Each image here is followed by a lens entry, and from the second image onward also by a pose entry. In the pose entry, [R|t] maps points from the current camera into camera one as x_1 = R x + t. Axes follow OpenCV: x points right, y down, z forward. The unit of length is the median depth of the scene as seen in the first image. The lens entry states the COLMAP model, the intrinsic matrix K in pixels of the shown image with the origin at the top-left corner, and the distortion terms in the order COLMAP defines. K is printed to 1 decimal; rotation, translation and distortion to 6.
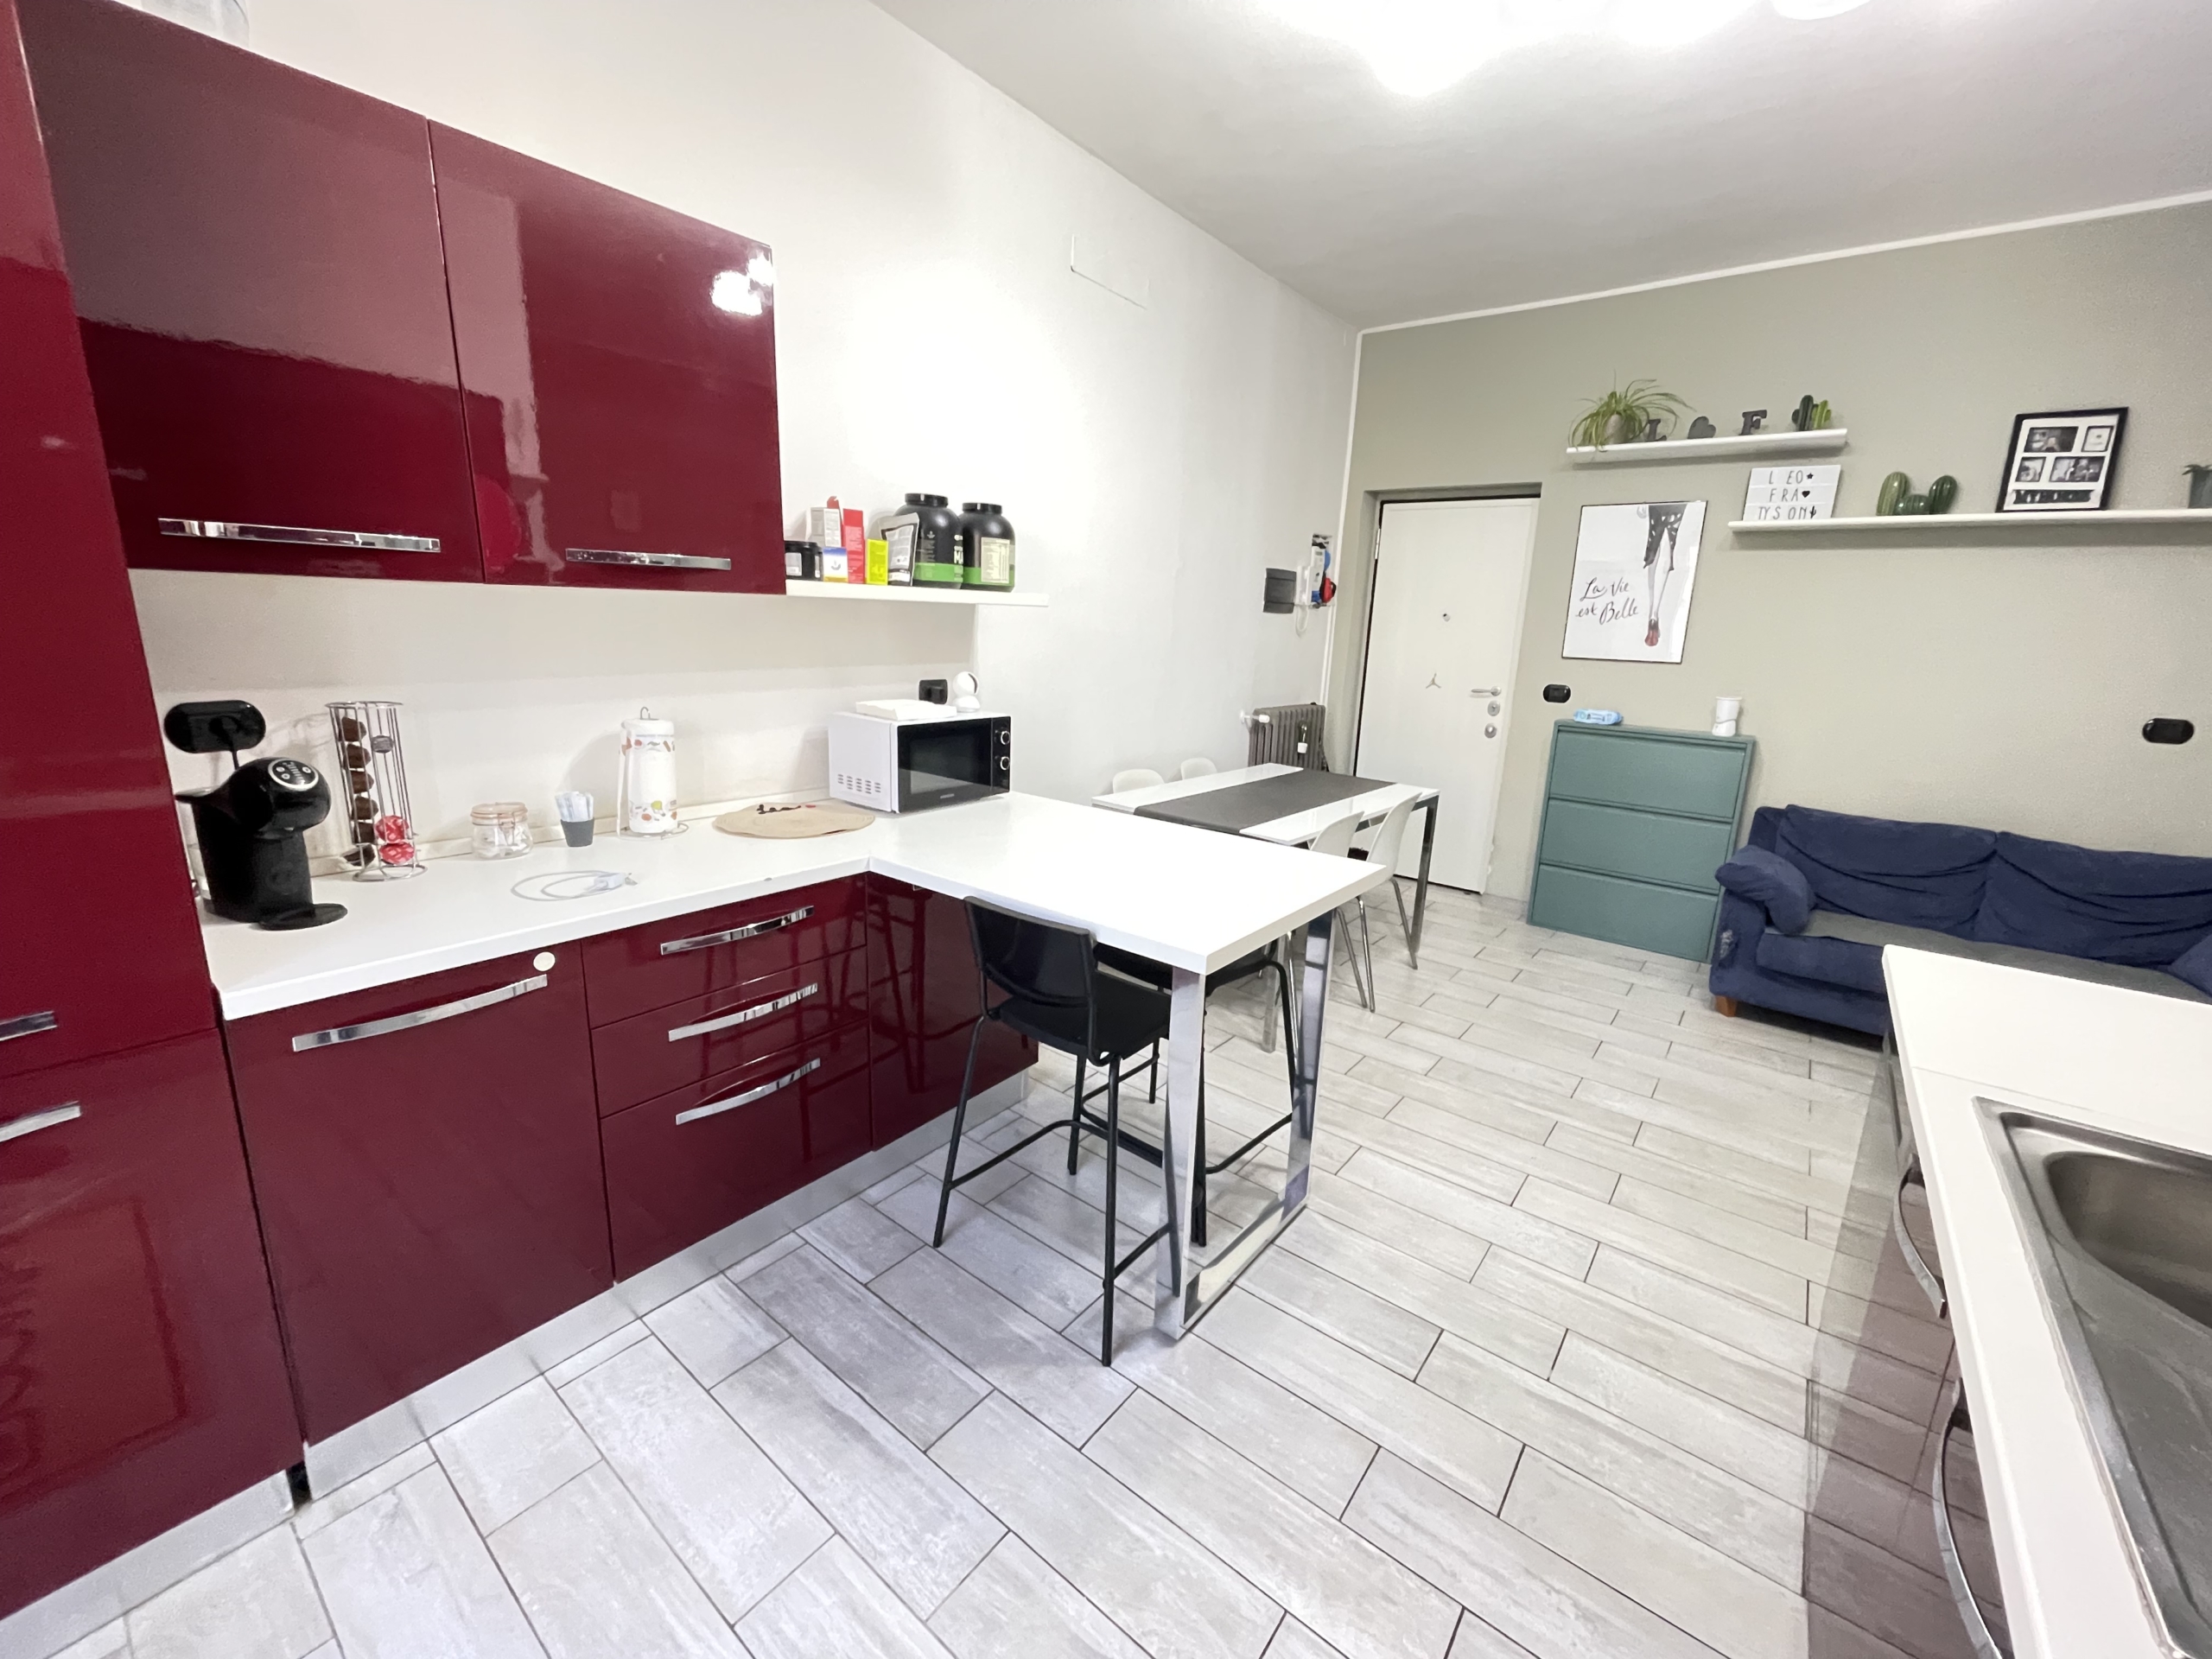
lens RADIAL K [[892.2, 0, 1124.3], [0, 892.2, 823.7], [0, 0, 1]] dist [-0.001840, 0.000121]
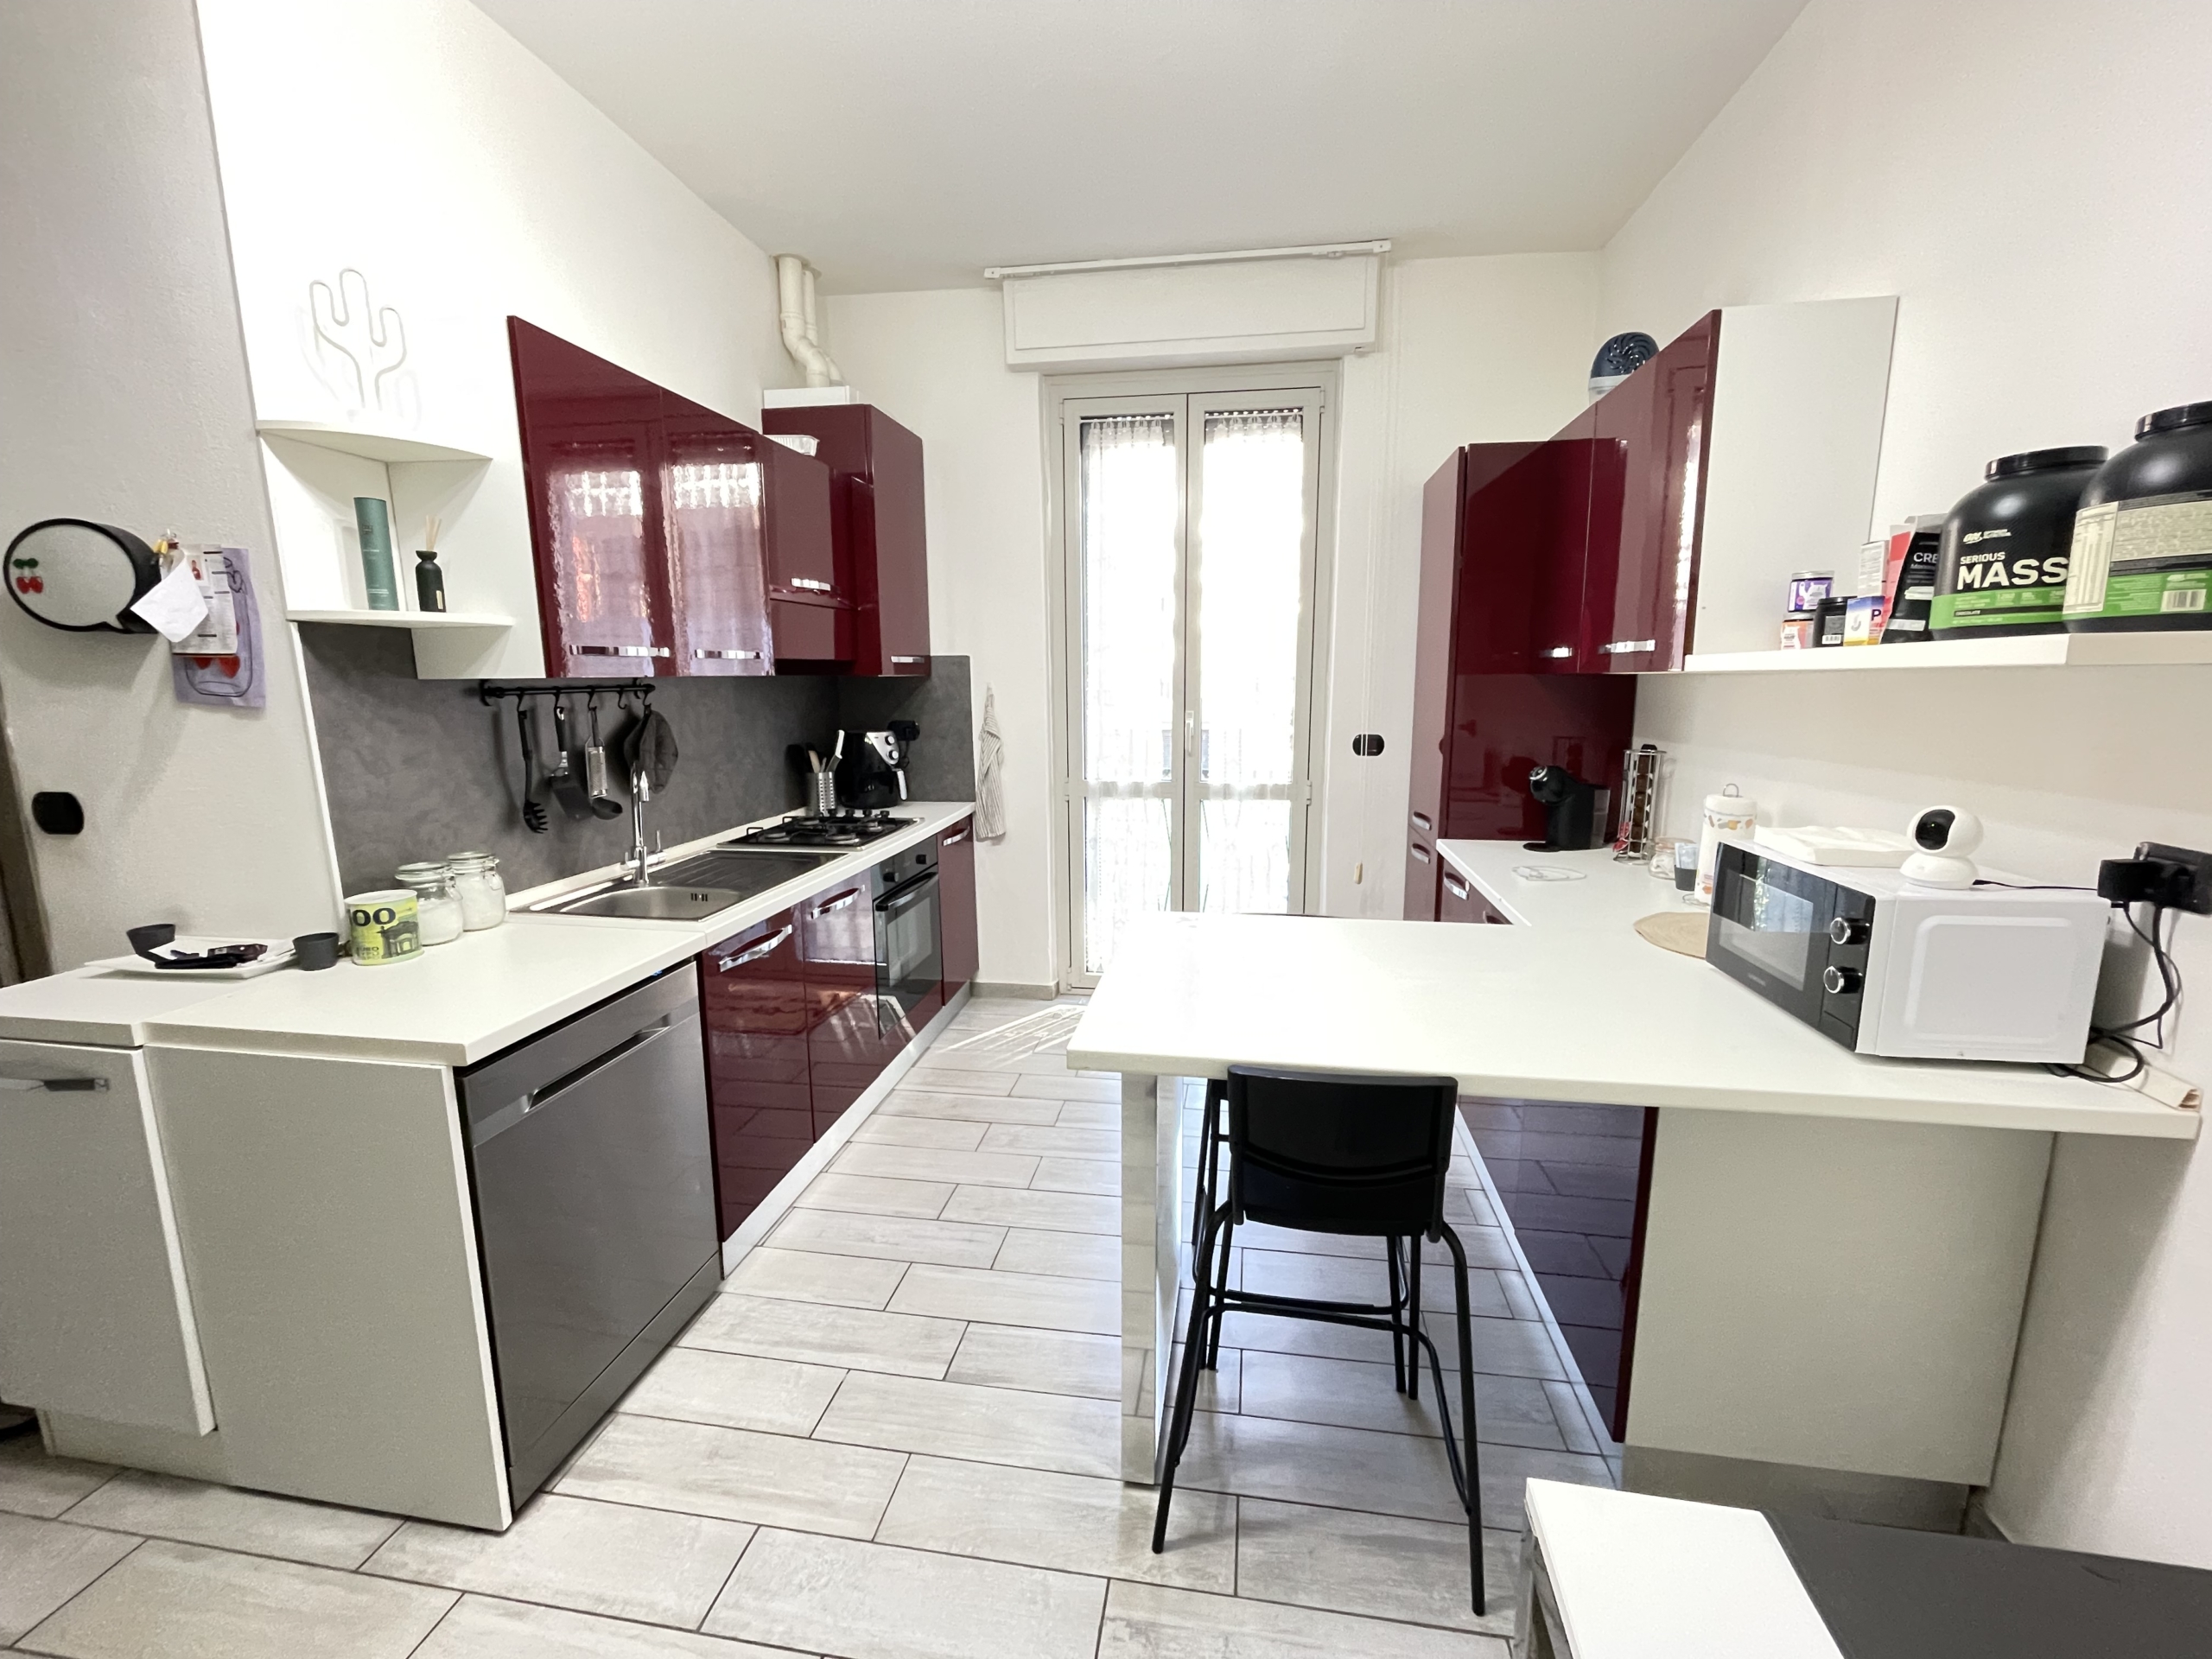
lens RADIAL K [[892.2, 0, 1121.5], [0, 892.2, 823.0], [0, 0, 1]] dist [-0.001840, 0.000121]
pose [[-0.873690, 0.043661, -0.484519, 0.334286], [-0.139434, 0.931705, 0.335387, -0.194019], [0.466072, 0.360583, -0.807933, 0.877954]]
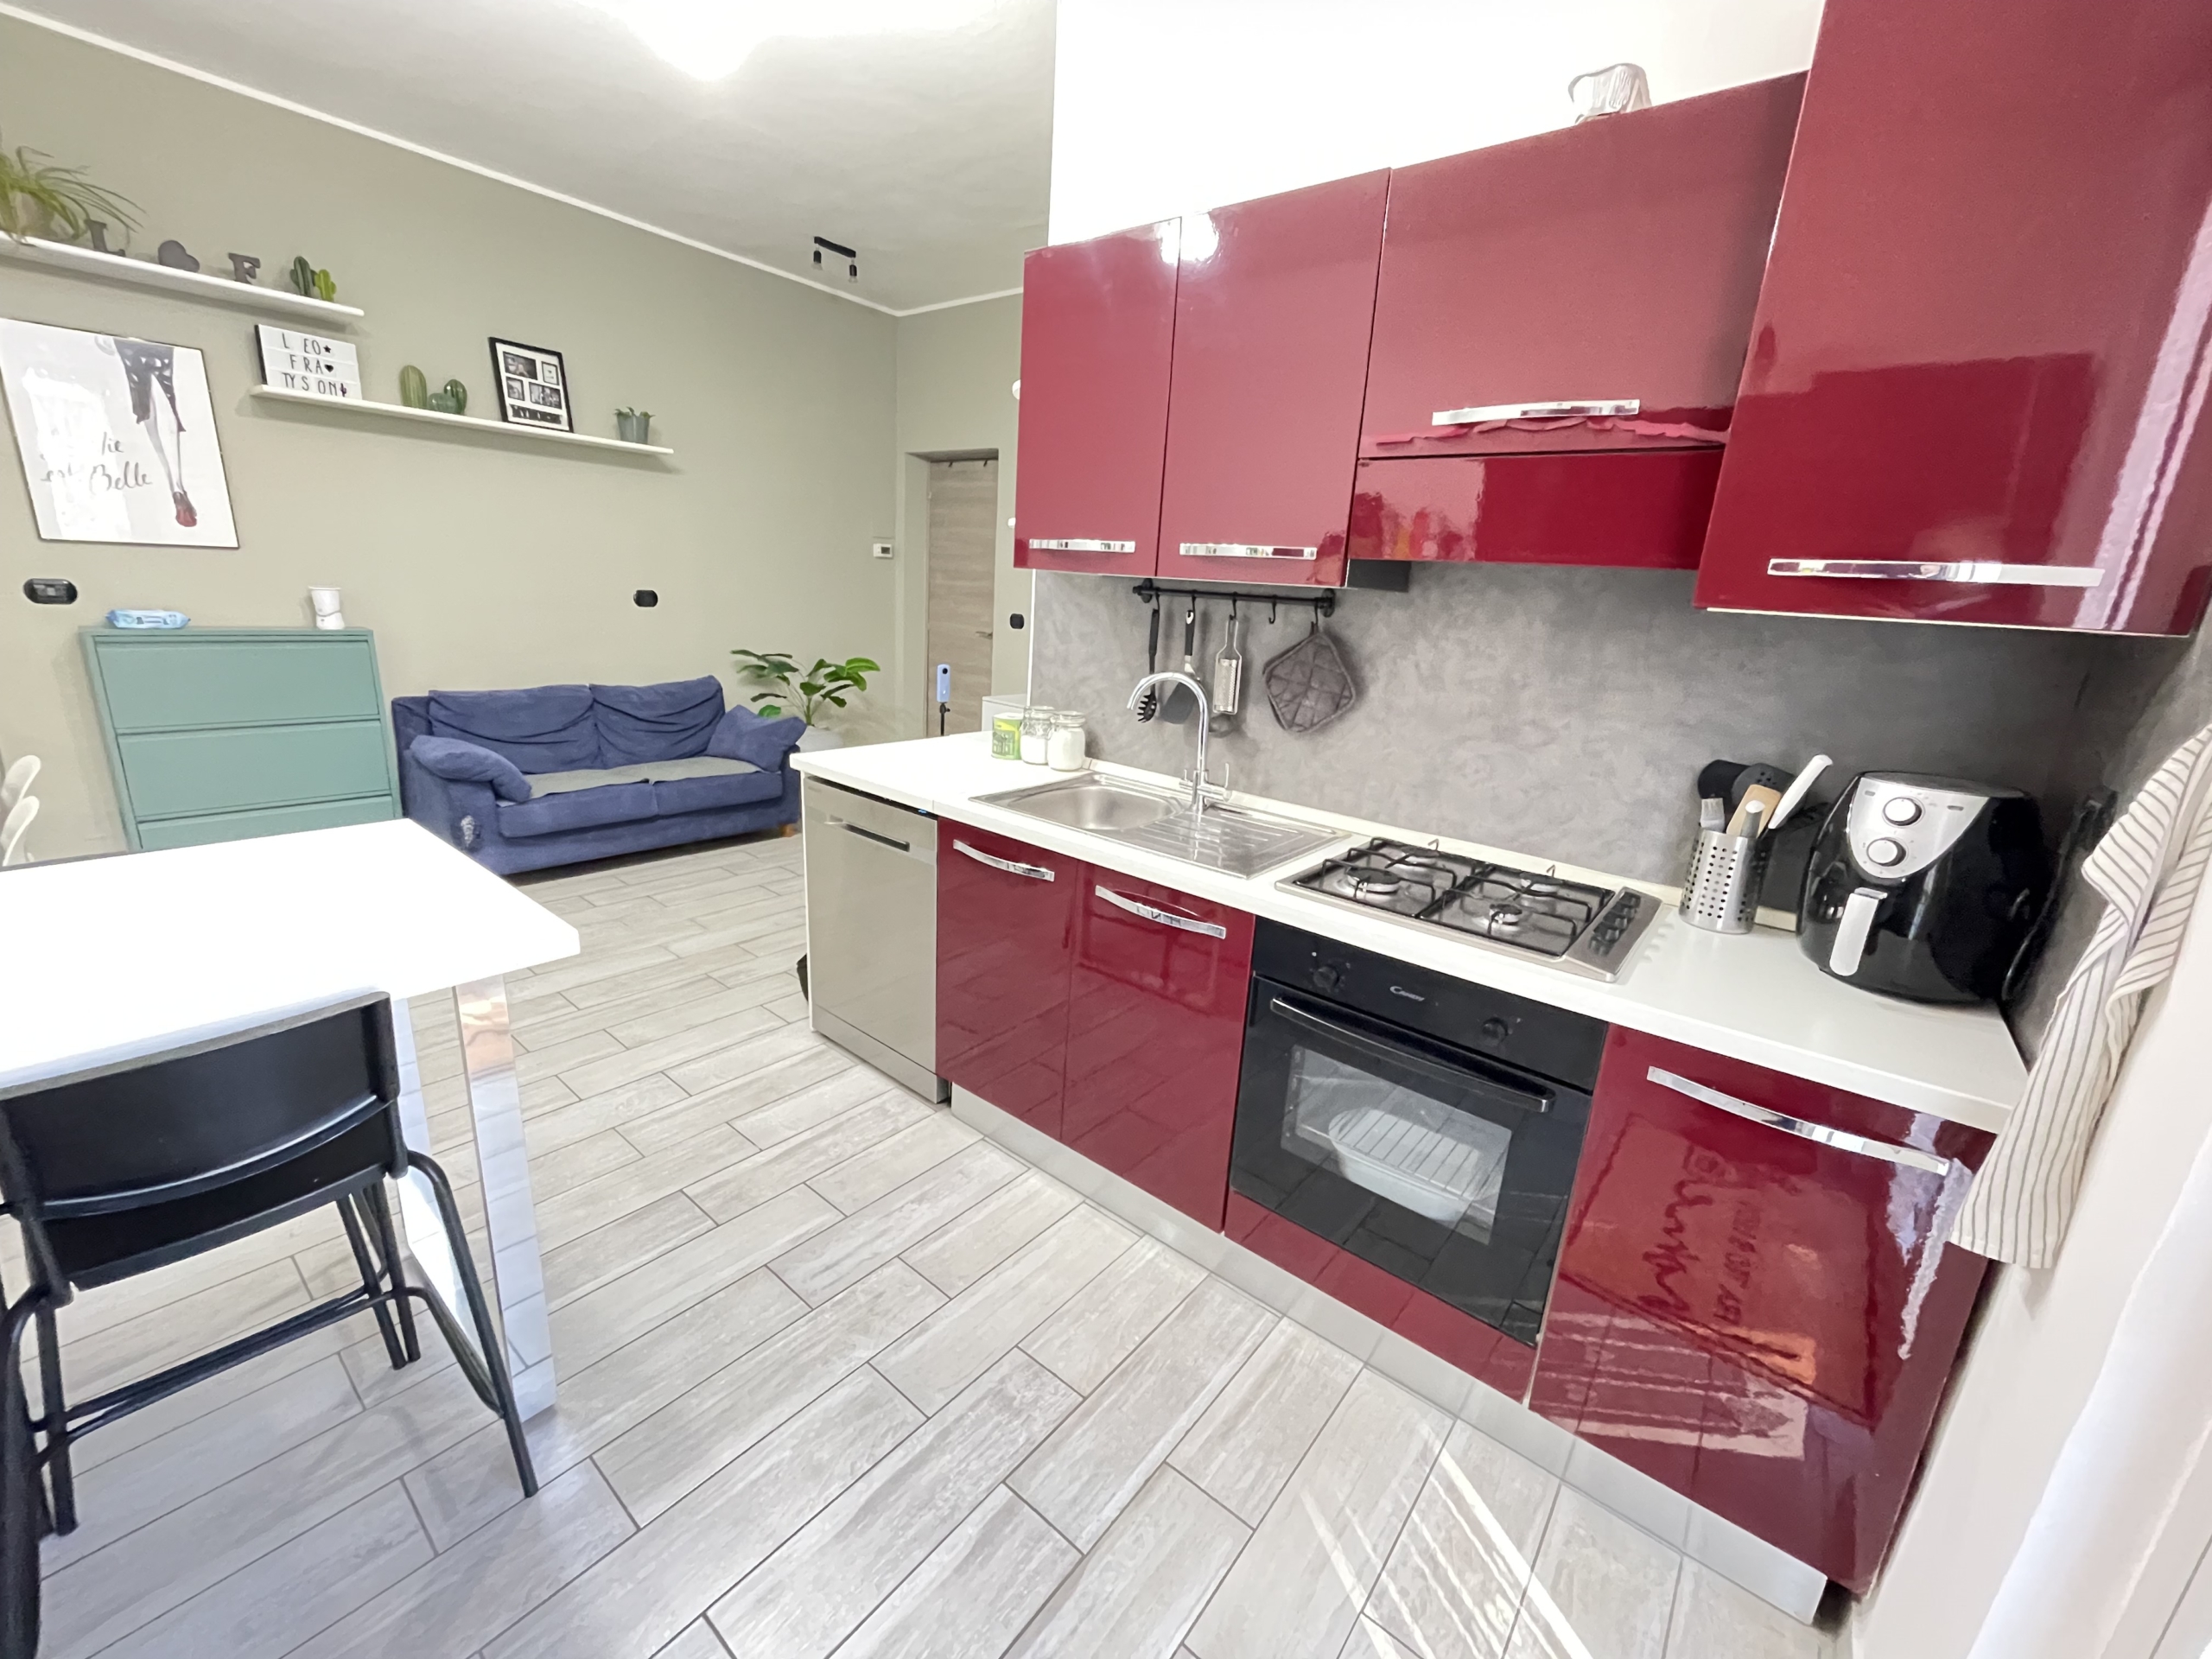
lens RADIAL K [[892.2, 0, 1122.9], [0, 892.2, 820.1], [0, 0, 1]] dist [-0.001840, 0.000121]
pose [[0.017256, -0.292724, 0.956041, -0.291054], [0.159908, 0.944684, 0.286360, -0.049097], [-0.986981, 0.147937, 0.063111, 0.169642]]
